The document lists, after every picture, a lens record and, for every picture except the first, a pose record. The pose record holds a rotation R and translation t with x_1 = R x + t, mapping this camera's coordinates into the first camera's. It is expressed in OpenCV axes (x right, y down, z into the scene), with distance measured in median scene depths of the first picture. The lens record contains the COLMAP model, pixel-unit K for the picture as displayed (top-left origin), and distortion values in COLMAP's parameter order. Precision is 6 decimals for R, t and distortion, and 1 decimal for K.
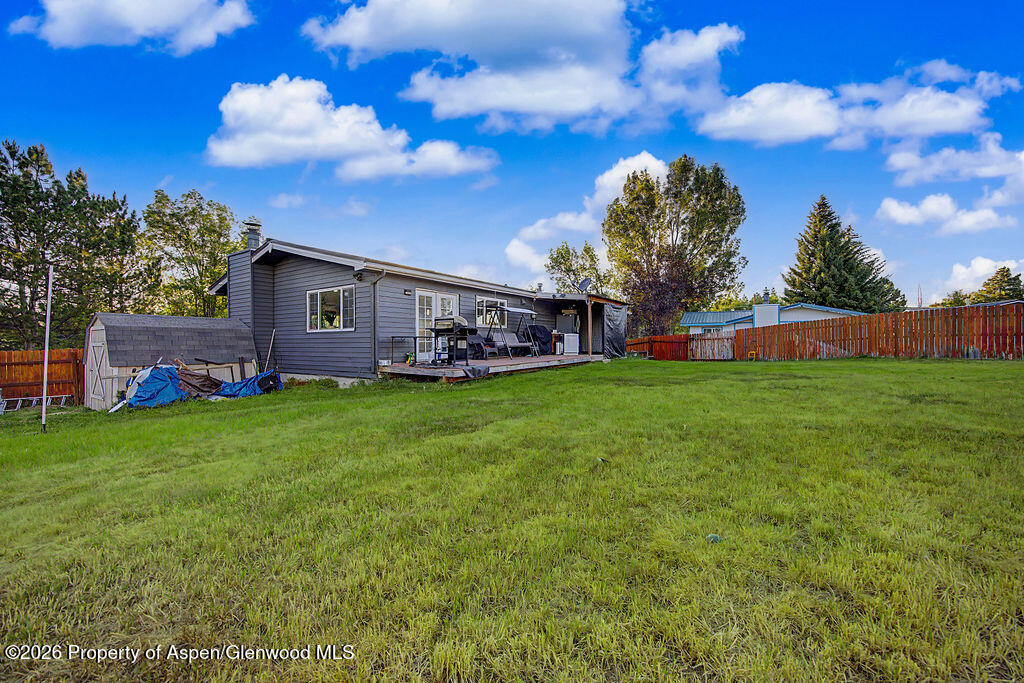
lens RADIAL K [[414.6, 0, 511.9], [0, 414.6, 335.3], [0, 0, 1]] dist [0.000499, -0.000179]
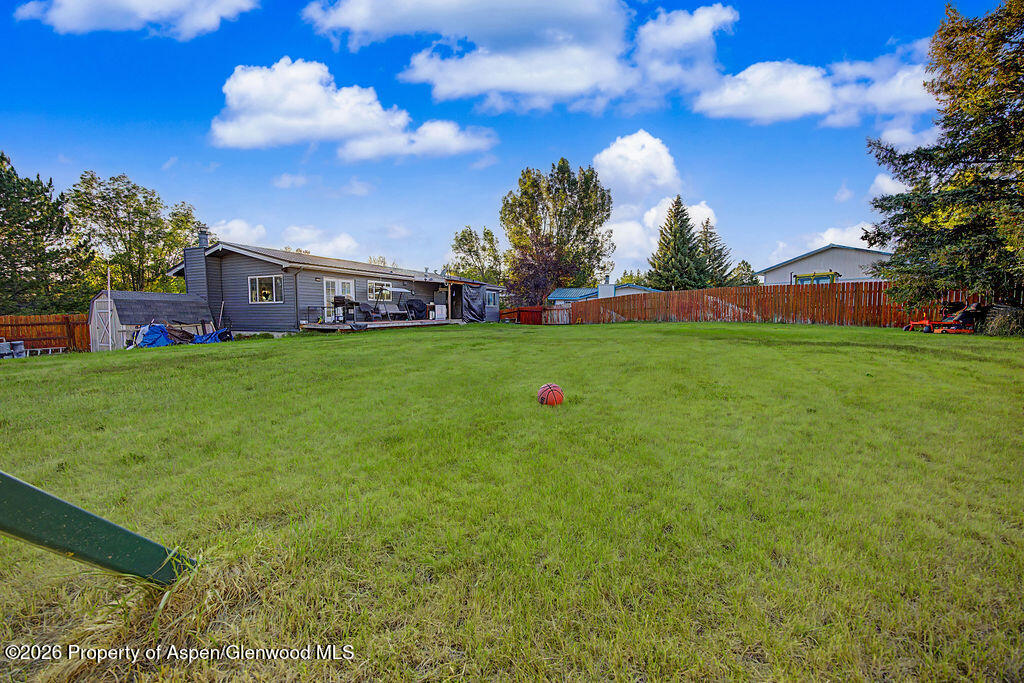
lens RADIAL K [[414.6, 0, 518.9], [0, 414.6, 337.7], [0, 0, 1]] dist [0.000499, -0.000179]
pose [[0.984983, -0.007013, 0.172509, 0.201362], [-0.006339, 0.997032, 0.076729, -0.004676], [-0.172535, -0.076671, 0.982015, -0.620822]]
